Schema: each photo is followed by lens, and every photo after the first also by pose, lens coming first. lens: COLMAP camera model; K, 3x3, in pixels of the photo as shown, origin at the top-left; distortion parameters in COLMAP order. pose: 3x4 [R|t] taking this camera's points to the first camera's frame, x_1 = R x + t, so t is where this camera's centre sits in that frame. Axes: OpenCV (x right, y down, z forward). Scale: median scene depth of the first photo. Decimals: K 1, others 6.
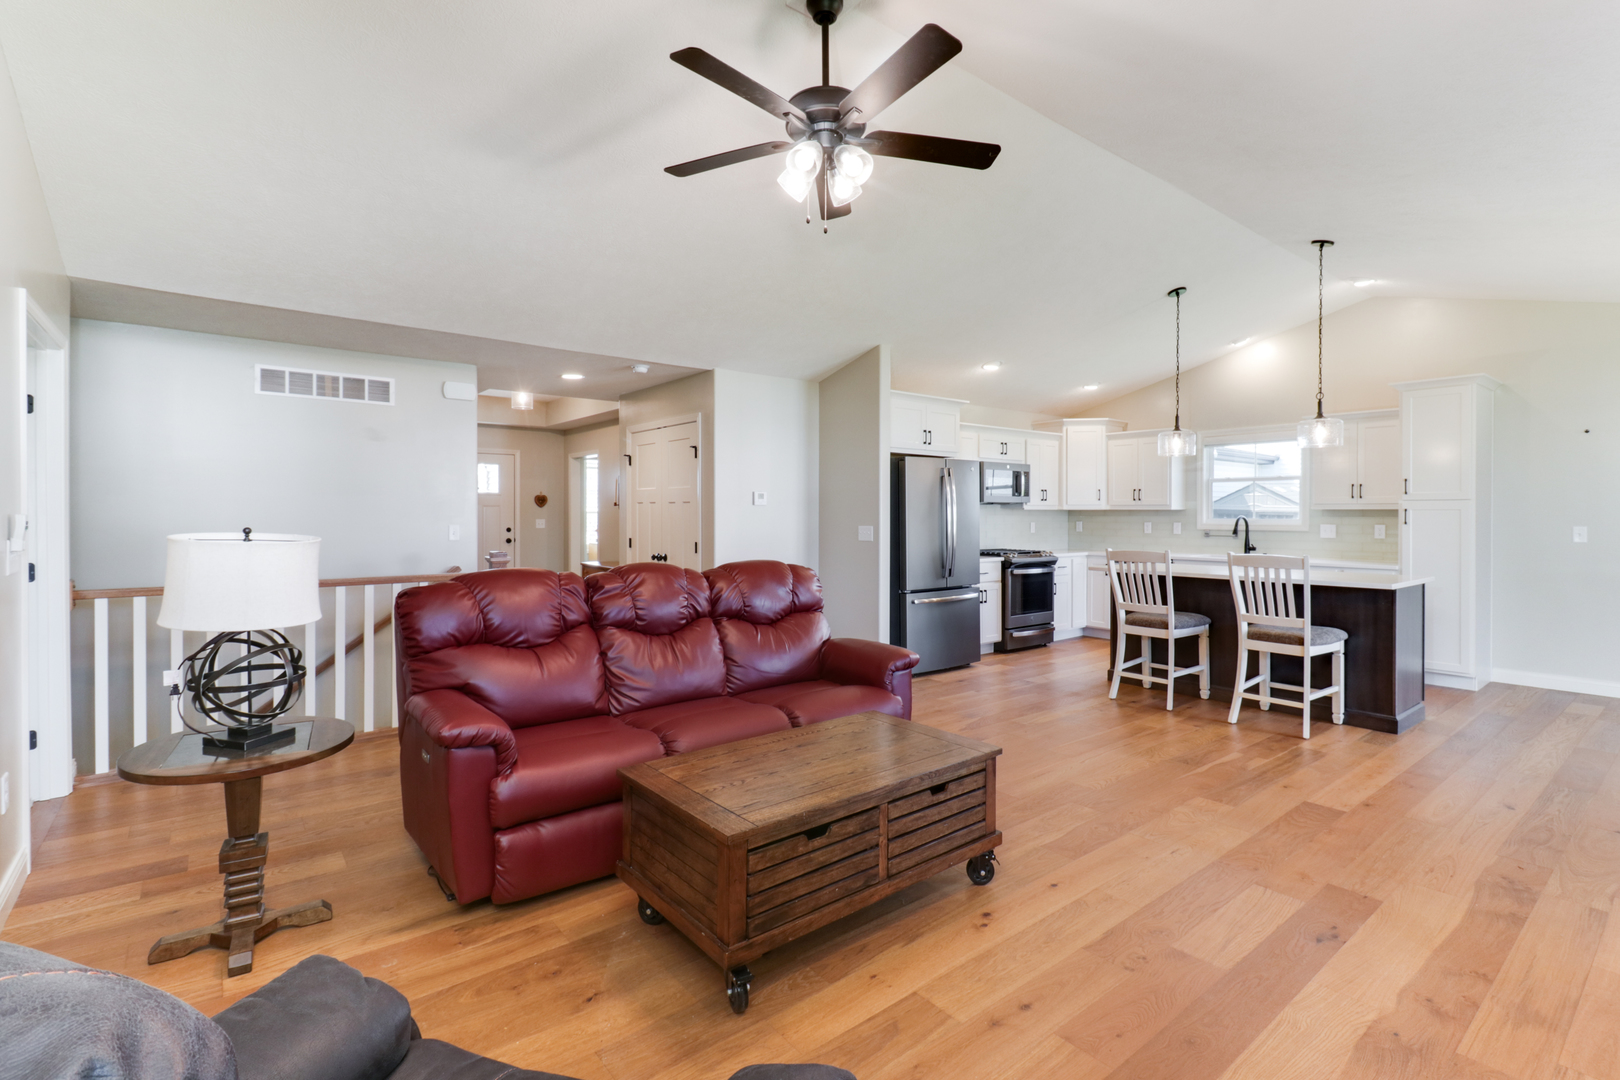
lens RADIAL K [[753.8, 0, 811.4], [0, 753.8, 511.6], [0, 0, 1]] dist [0.013657, -0.000609]
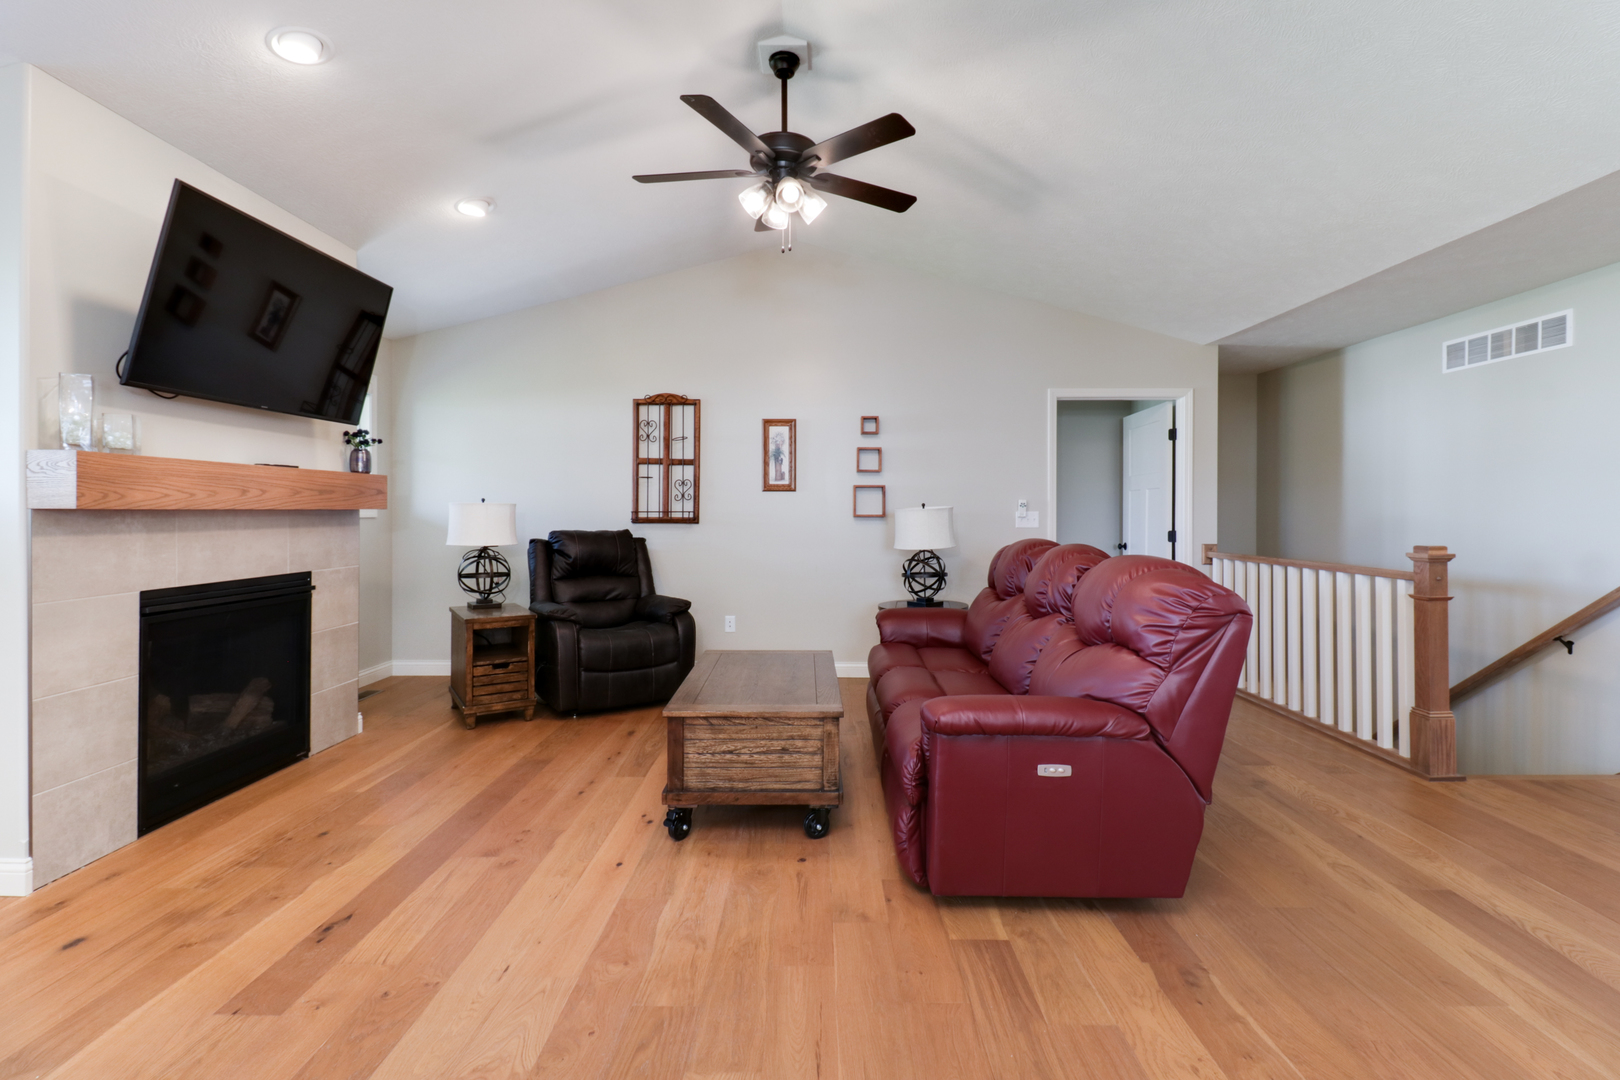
lens RADIAL K [[741.7, 0, 818.1], [0, 741.7, 516.1], [0, 0, 1]] dist [0.015376, -0.010776]
pose [[-0.626836, -0.000941, -0.779150, 0.345085], [-0.002460, 0.999997, 0.000771, 0.017354], [0.779147, 0.002400, -0.626836, 0.685520]]
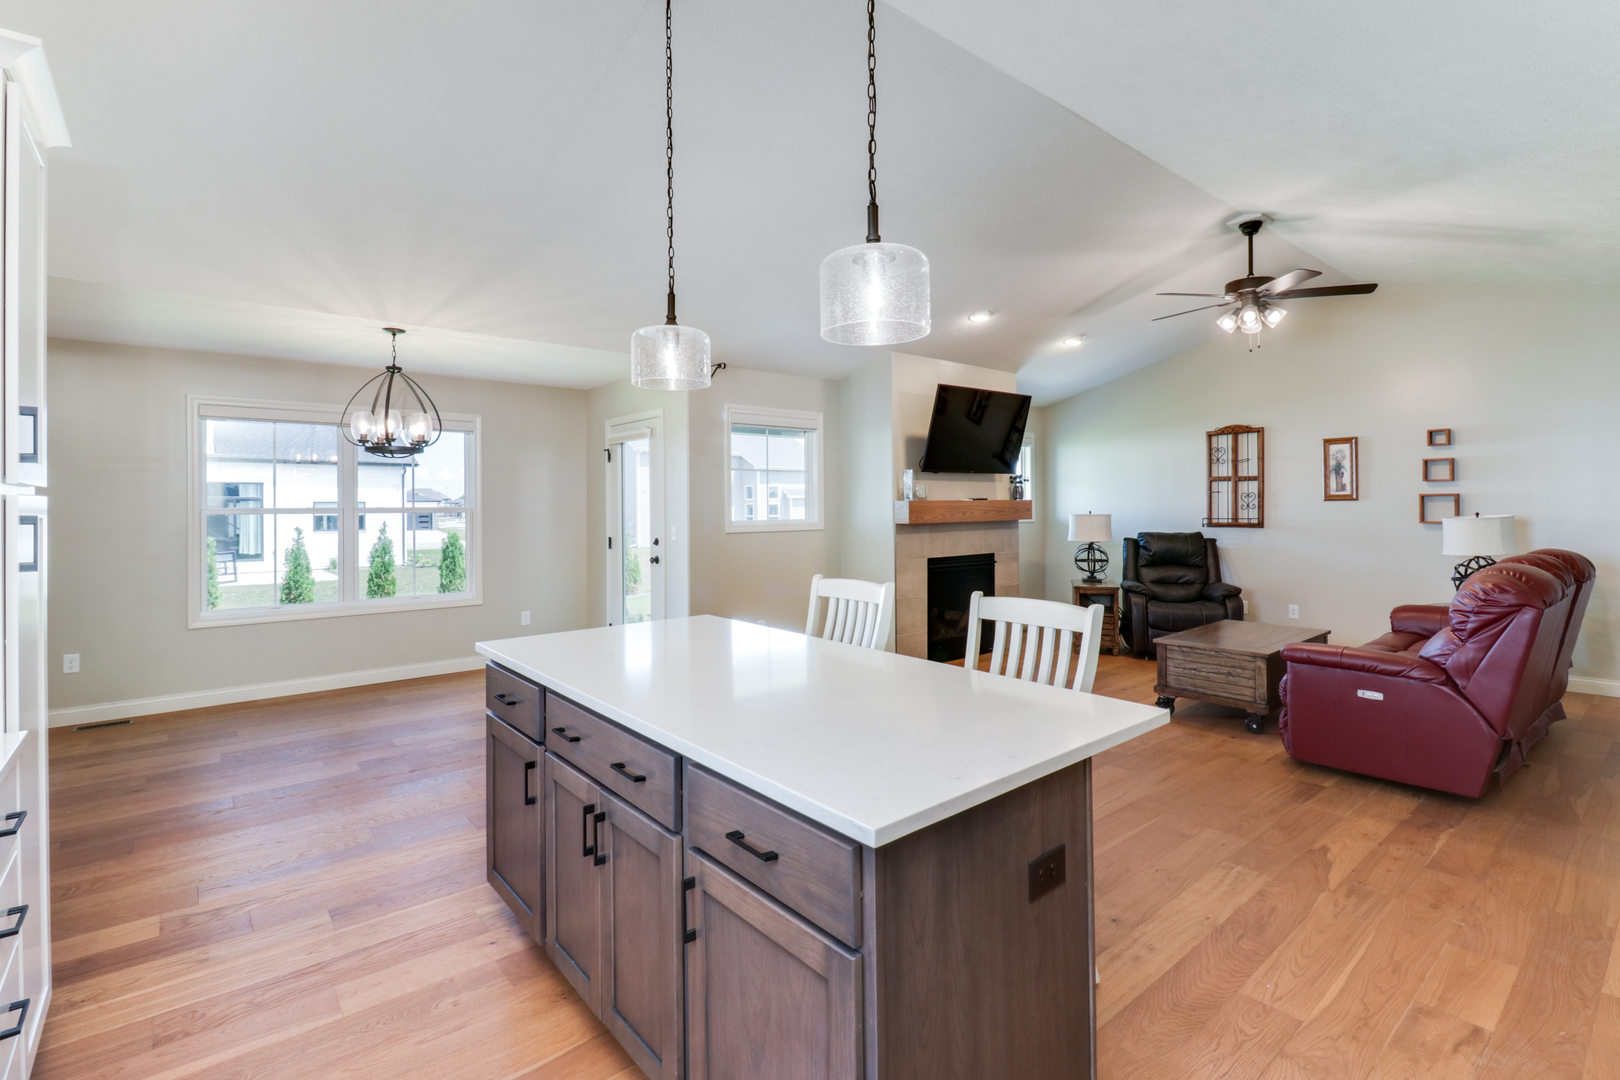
lens RADIAL K [[753.8, 0, 811.4], [0, 753.8, 511.6], [0, 0, 1]] dist [0.013657, -0.000609]
pose [[-0.999765, 0.007028, -0.020511, 0.420090], [0.006953, 0.999969, 0.003694, -0.002245], [0.020537, 0.003550, -0.999783, 1.061148]]
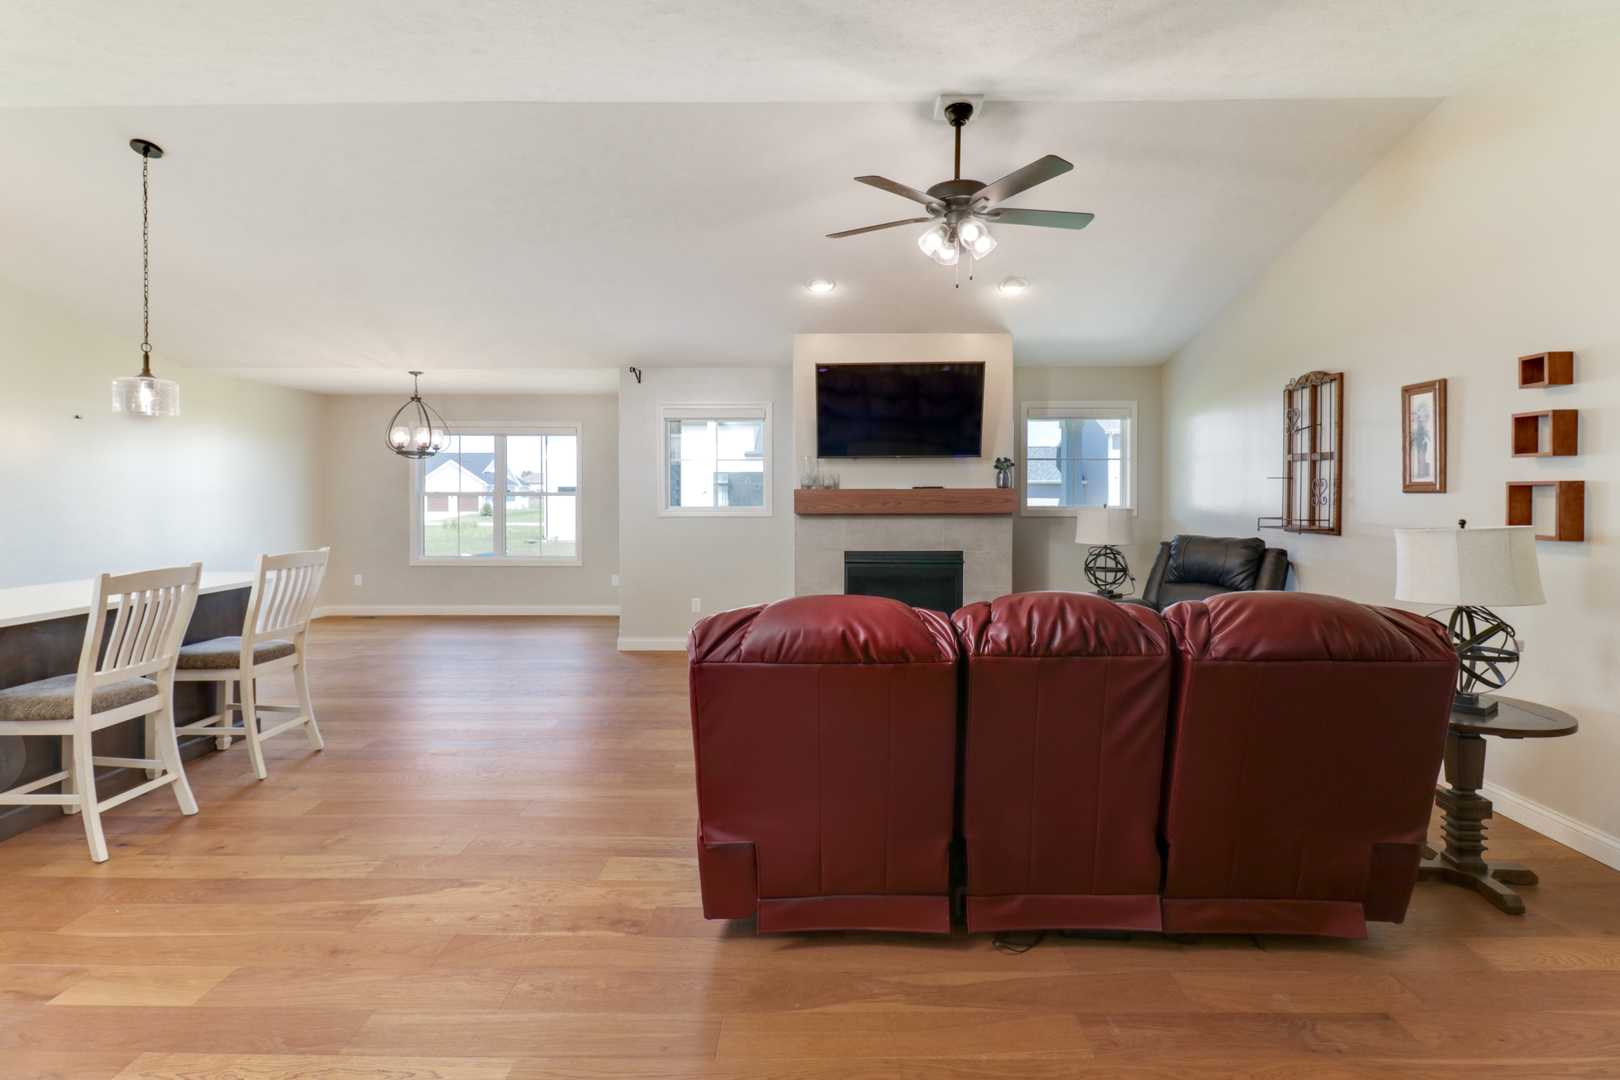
lens RADIAL K [[753.8, 0, 811.4], [0, 753.8, 511.6], [0, 0, 1]] dist [0.013657, -0.000609]
pose [[-0.771342, -0.018155, 0.636162, -0.233109], [-0.001908, 0.999654, 0.026215, -0.008007], [-0.636418, 0.019007, -0.771110, 0.828568]]
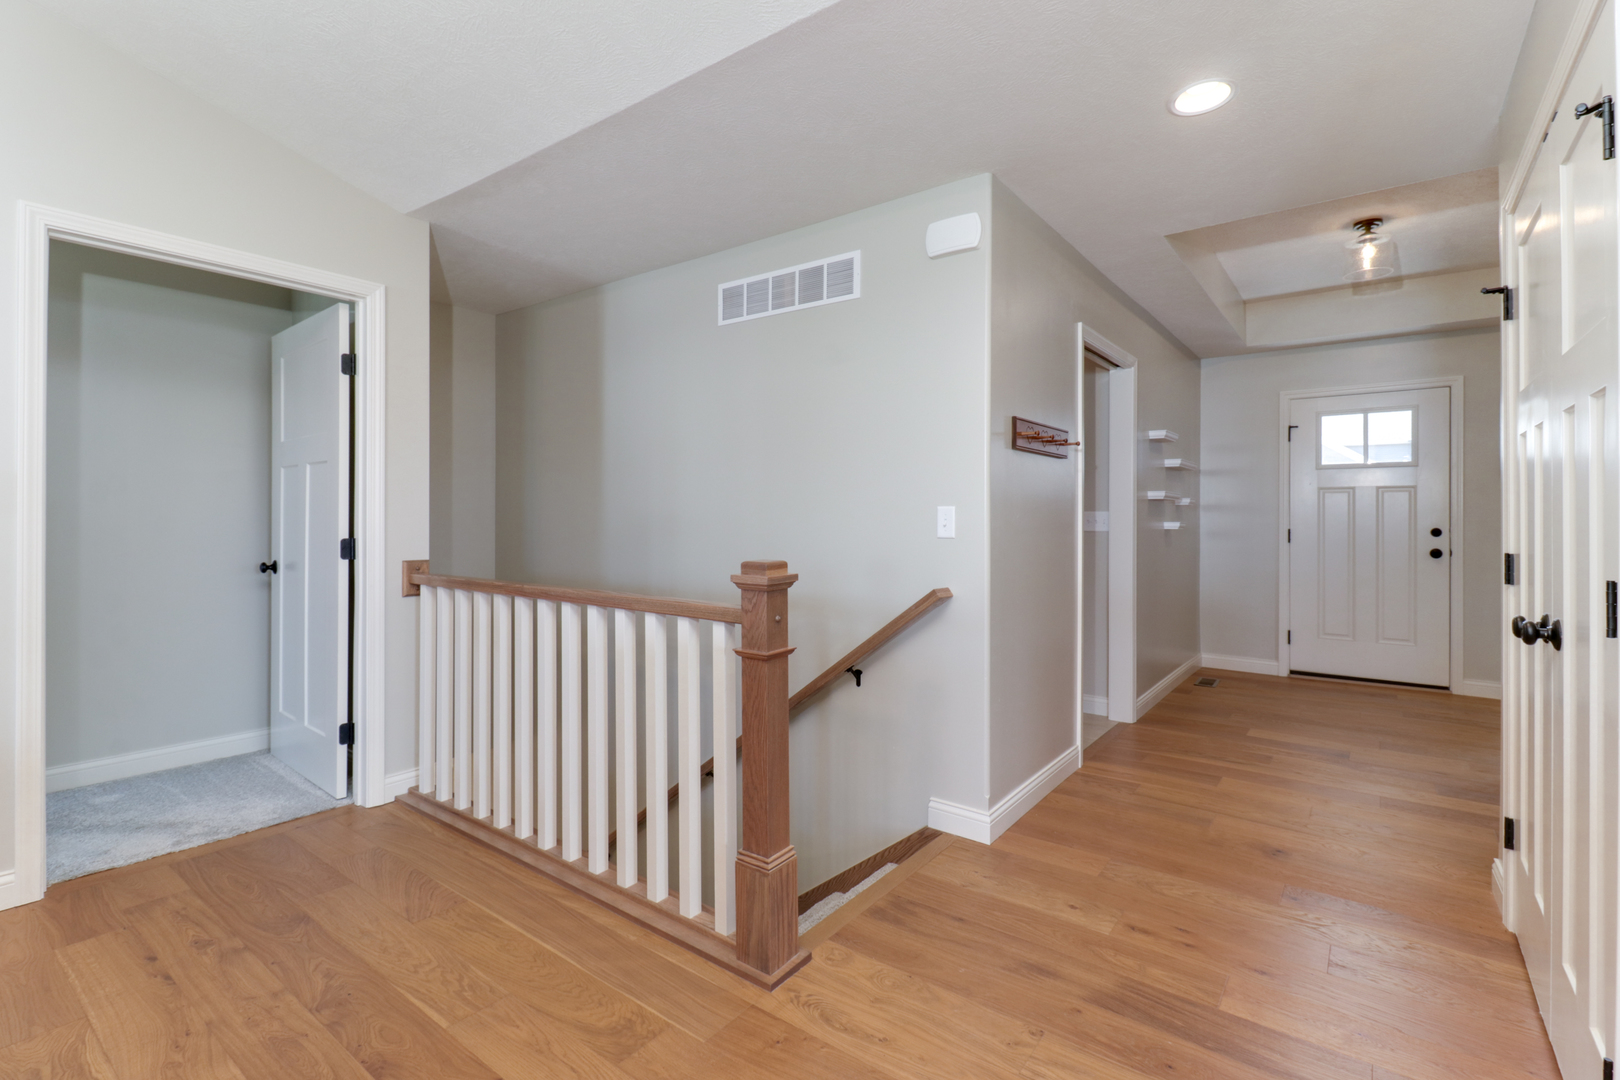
lens RADIAL K [[739.6, 0, 805.4], [0, 739.6, 512.7], [0, 0, 1]] dist [0.003272, -0.000040]
pose [[0.237379, -0.006020, -0.971398, -0.016092], [-0.000863, 0.999979, -0.006408, 0.019800], [0.971417, 0.002359, 0.237369, 0.641106]]
